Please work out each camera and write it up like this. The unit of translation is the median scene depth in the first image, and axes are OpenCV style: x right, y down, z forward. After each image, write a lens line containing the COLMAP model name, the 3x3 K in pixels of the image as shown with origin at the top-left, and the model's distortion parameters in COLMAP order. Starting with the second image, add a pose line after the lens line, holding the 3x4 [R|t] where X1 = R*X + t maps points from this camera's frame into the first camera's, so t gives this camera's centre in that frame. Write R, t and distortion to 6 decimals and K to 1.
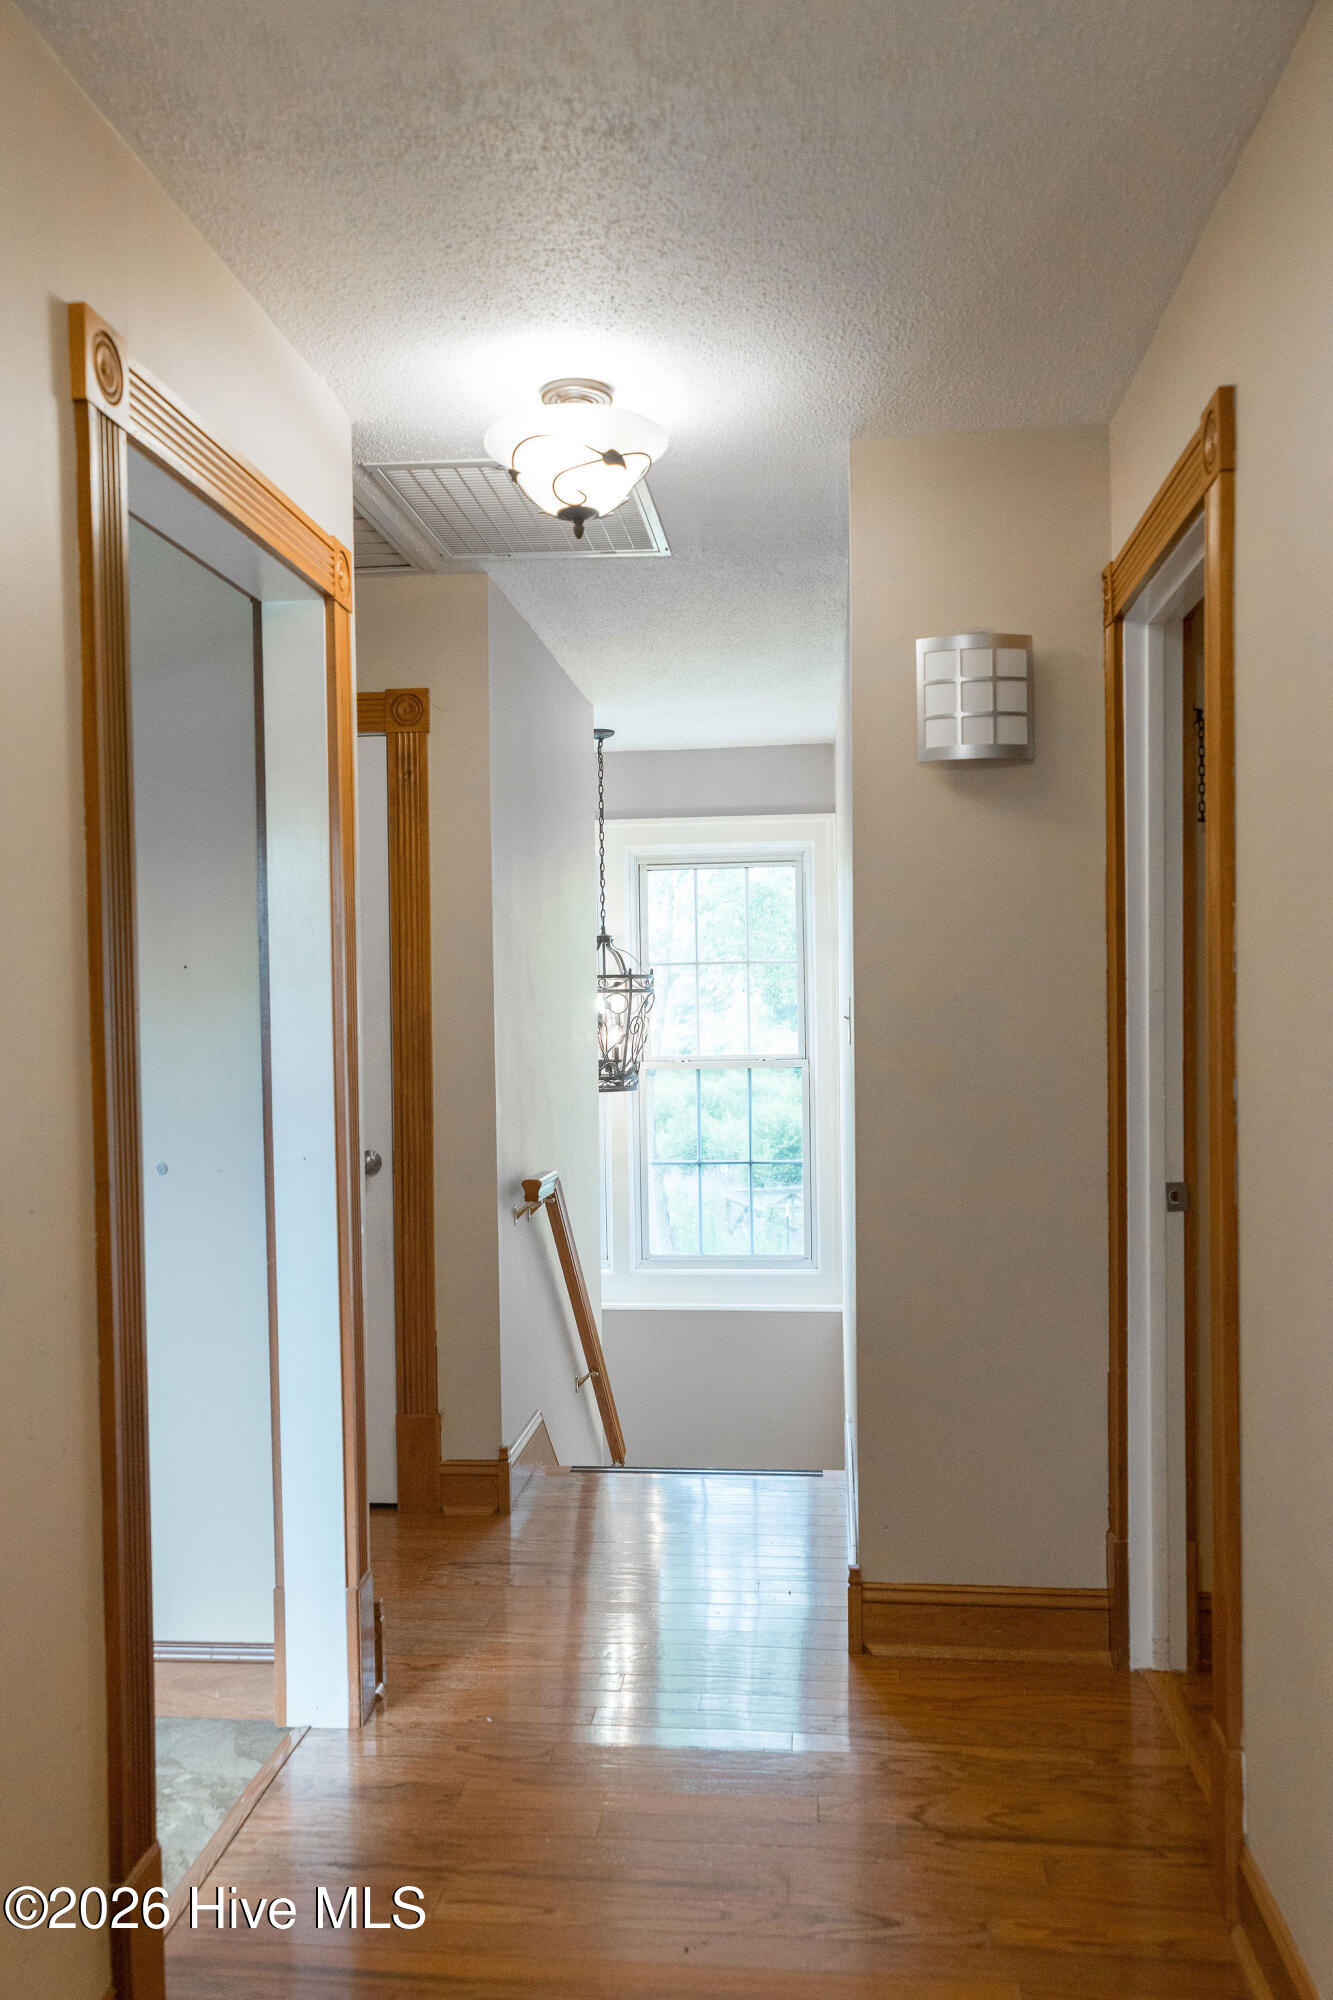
lens RADIAL K [[1587.8, 0, 666.5], [0, 1587.8, 1000.0], [0, 0, 1]] dist [0.010181, 0.007688]
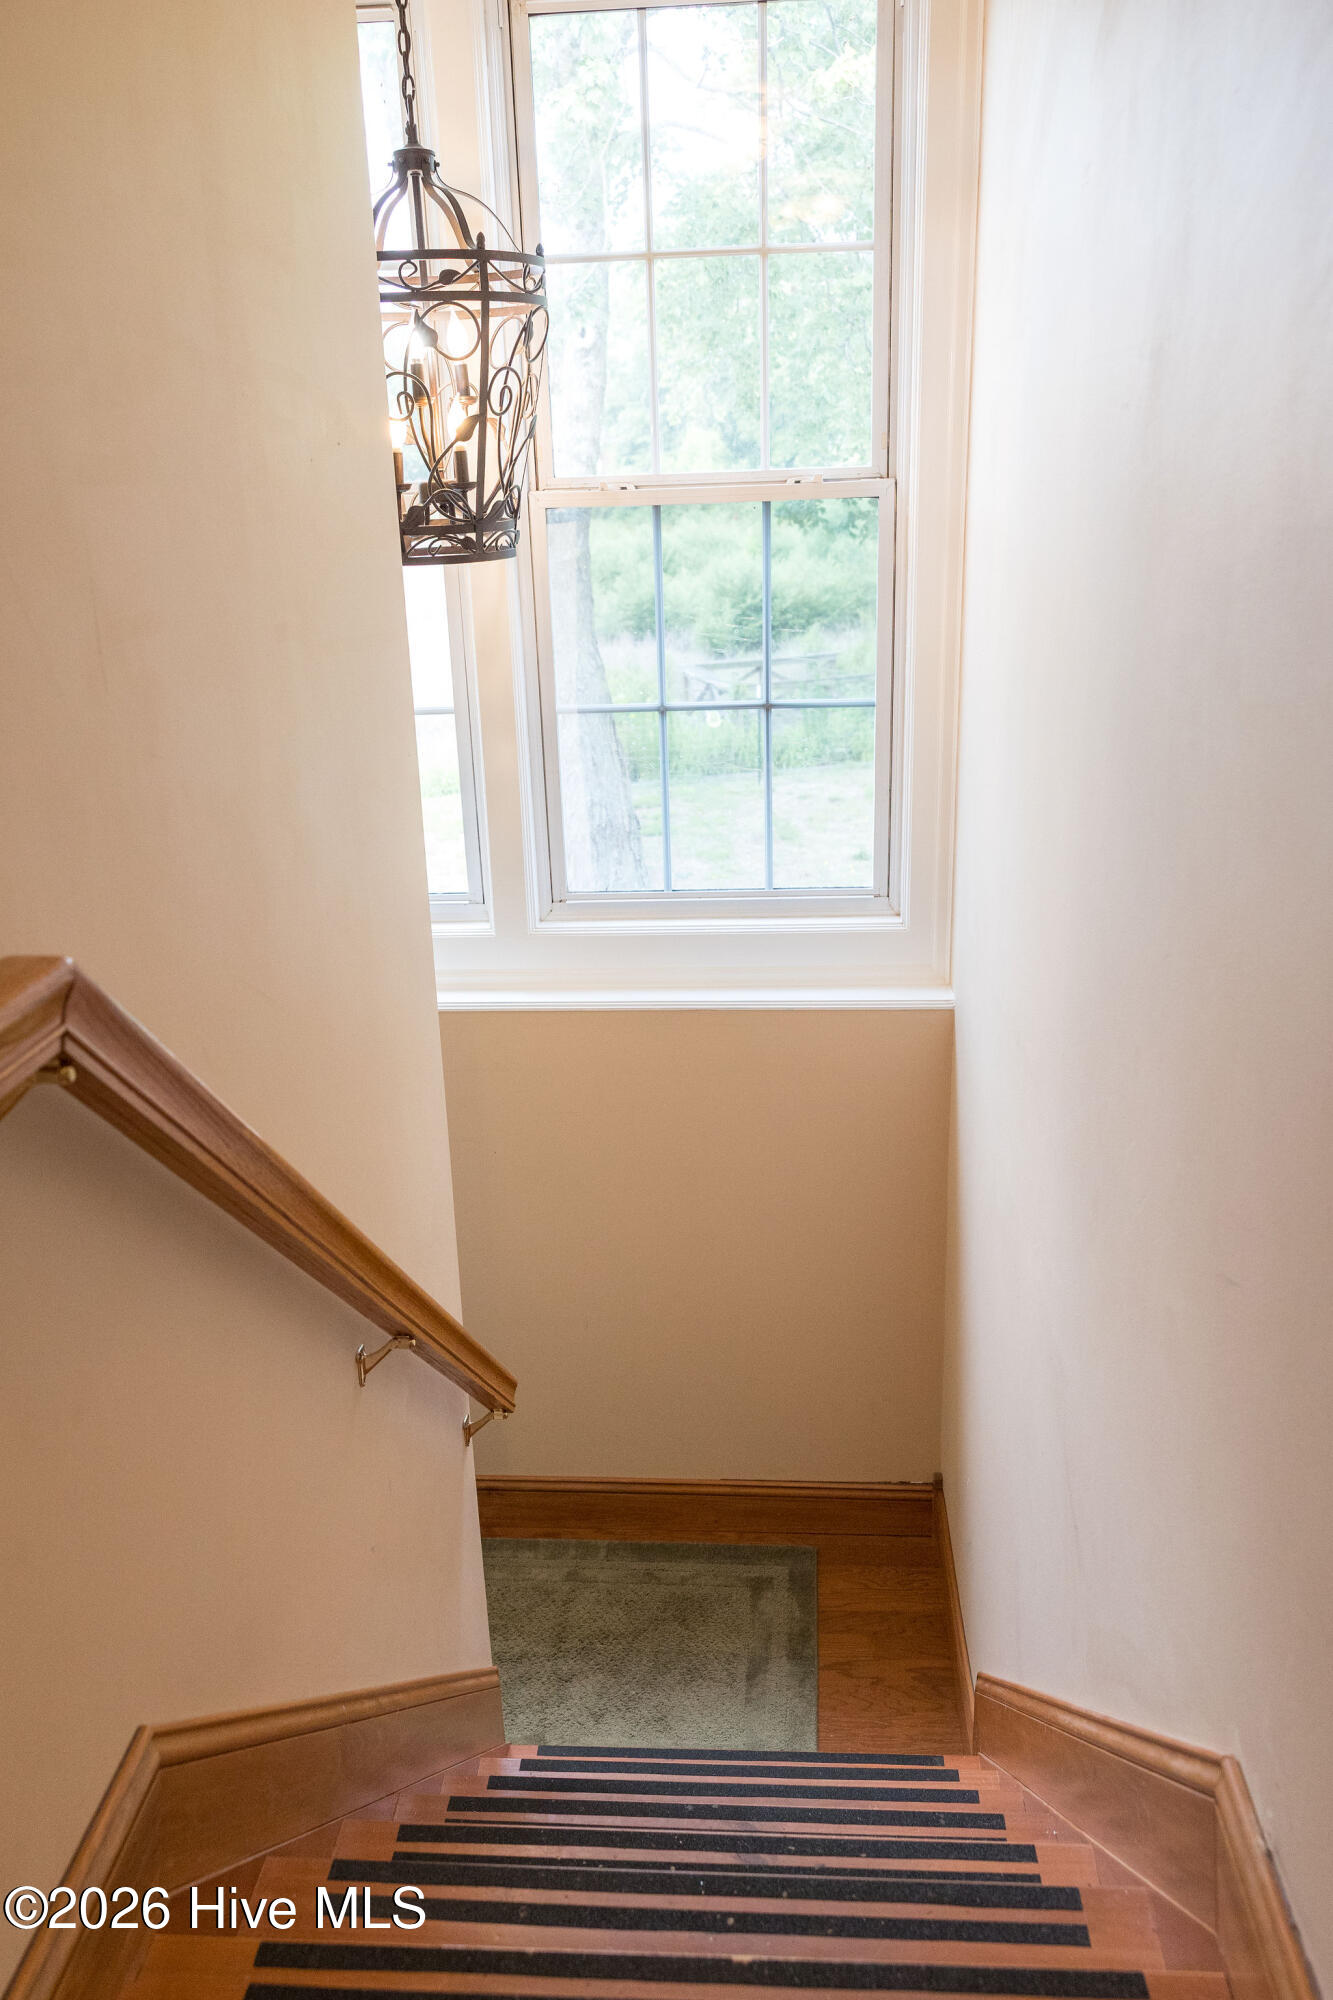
lens RADIAL K [[1587.8, 0, 666.5], [0, 1587.8, 1000.0], [0, 0, 1]] dist [0.010181, 0.007688]
pose [[0.999386, -0.023899, 0.025602, 0.007784], [0.014061, 0.943290, 0.331672, 0.027939], [-0.032077, -0.331109, 0.943047, 0.559457]]
